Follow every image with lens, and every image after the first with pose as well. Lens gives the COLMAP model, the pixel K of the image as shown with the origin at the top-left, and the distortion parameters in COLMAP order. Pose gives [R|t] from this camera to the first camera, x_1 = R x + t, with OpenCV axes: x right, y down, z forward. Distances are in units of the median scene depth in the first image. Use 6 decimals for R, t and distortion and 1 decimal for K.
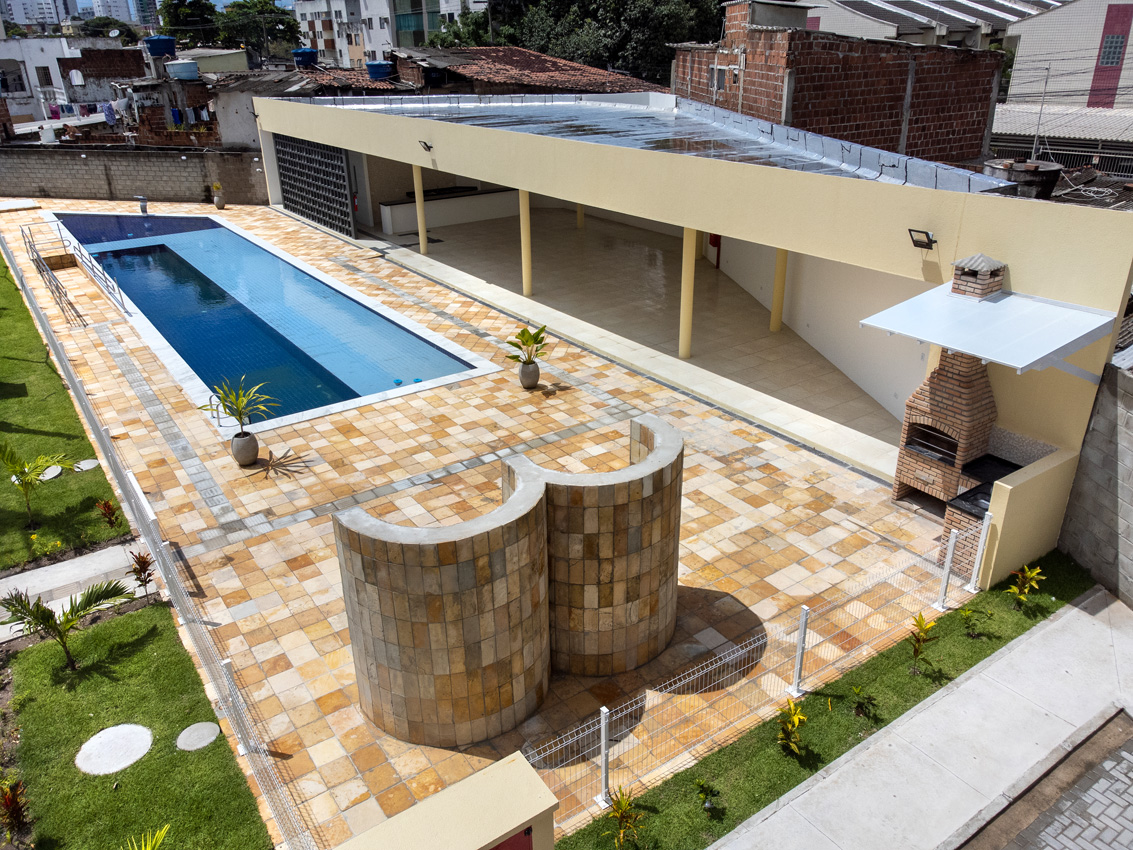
lens RADIAL K [[840.4, 0, 566.5], [0, 840.4, 425.0], [0, 0, 1]] dist [0.020721, 0.000654]
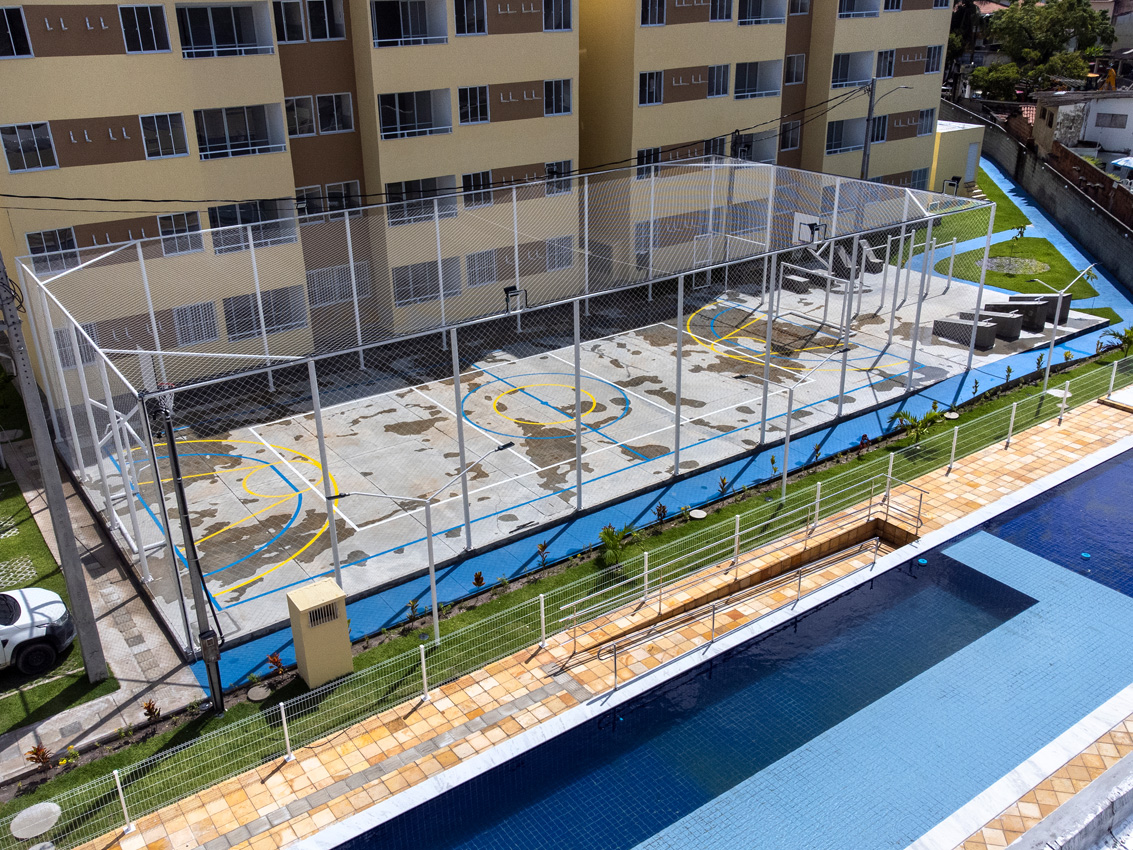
lens RADIAL K [[1015.8, 0, 567.1], [0, 1015.8, 416.2], [0, 0, 1]] dist [0.011803, -0.002906]
pose [[0.001188, 0.414398, -0.910095, 0.135178], [-0.399620, 0.834464, 0.379439, -0.643819], [0.916680, 0.363242, 0.166593, 0.793780]]
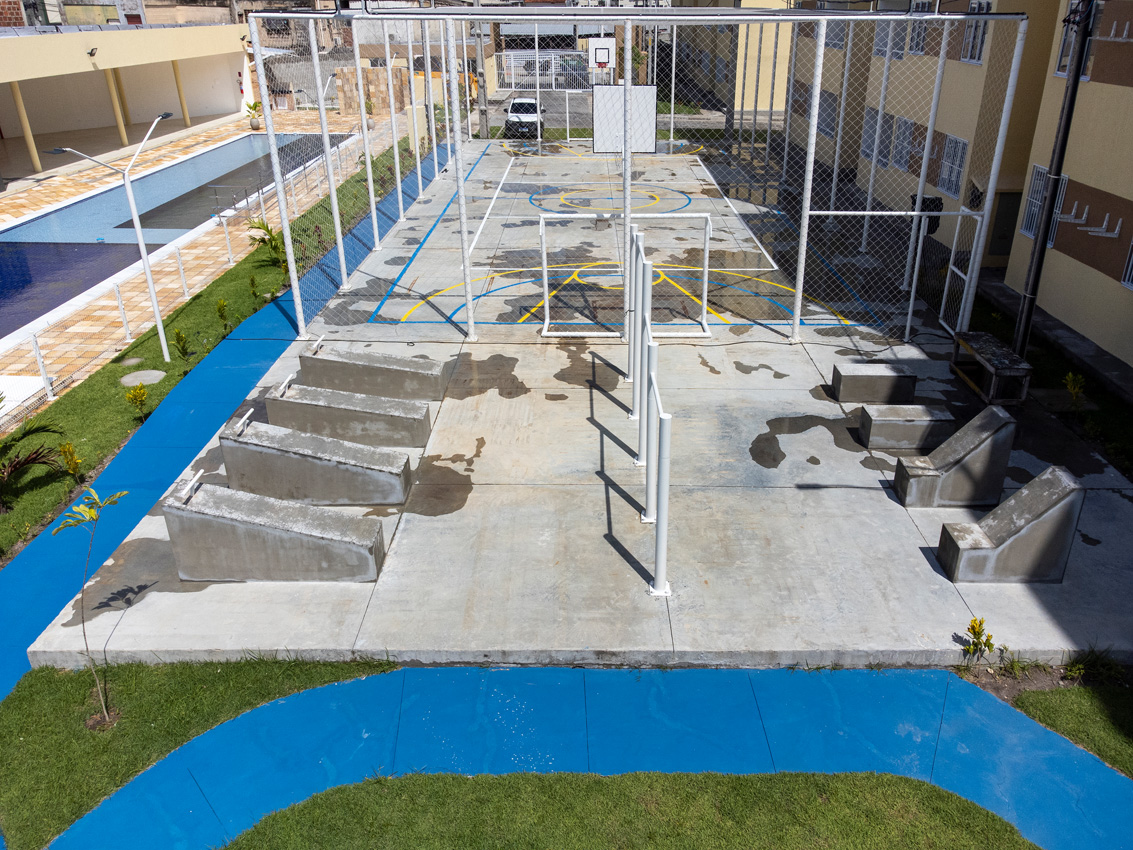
lens RADIAL K [[840.4, 0, 566.5], [0, 840.4, 425.0], [0, 0, 1]] dist [0.020721, 0.000654]
pose [[-0.804953, -0.258410, 0.534112, -1.839135], [0.249111, 0.669812, 0.699496, -0.760807], [-0.538511, 0.696115, -0.474795, 1.831214]]
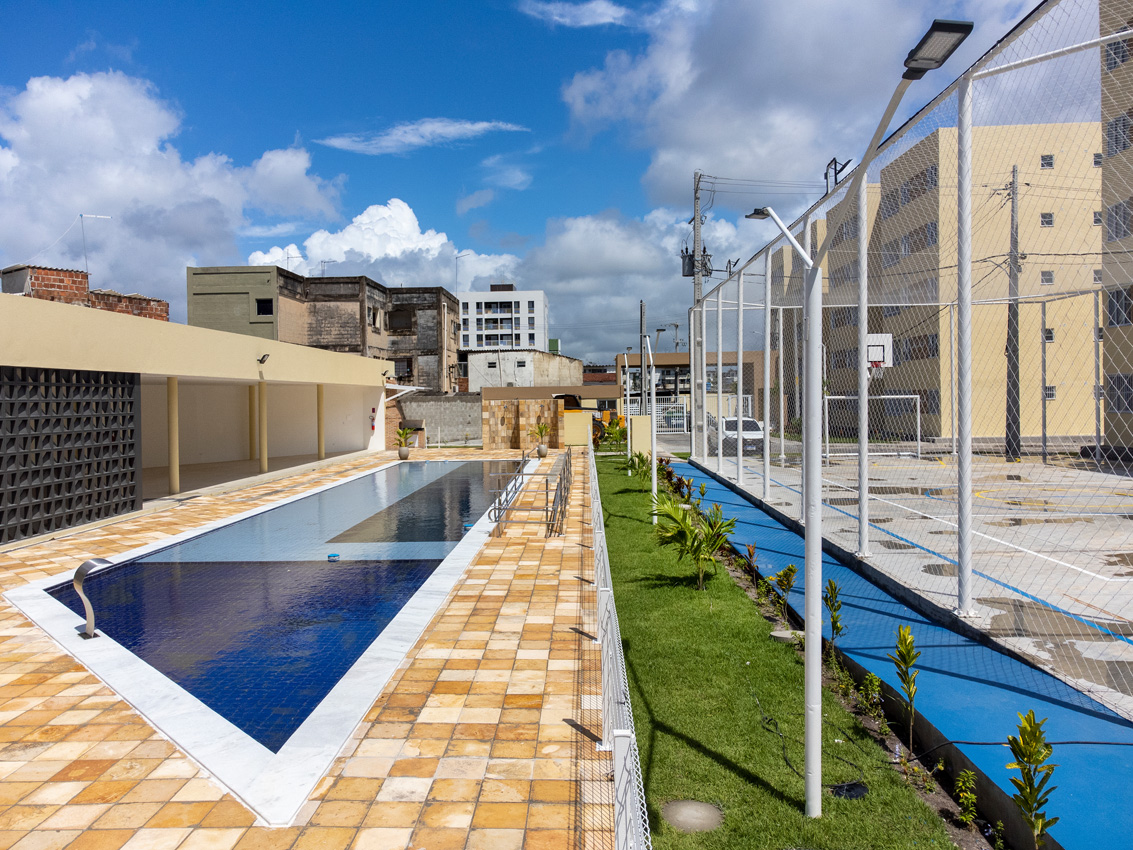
lens RADIAL K [[840.4, 0, 566.5], [0, 840.4, 425.0], [0, 0, 1]] dist [0.020721, 0.000654]
pose [[-0.798913, -0.003755, 0.601434, -1.275587], [0.262713, 0.897362, 0.354576, -0.590065], [-0.541035, 0.441280, -0.715928, 1.798503]]
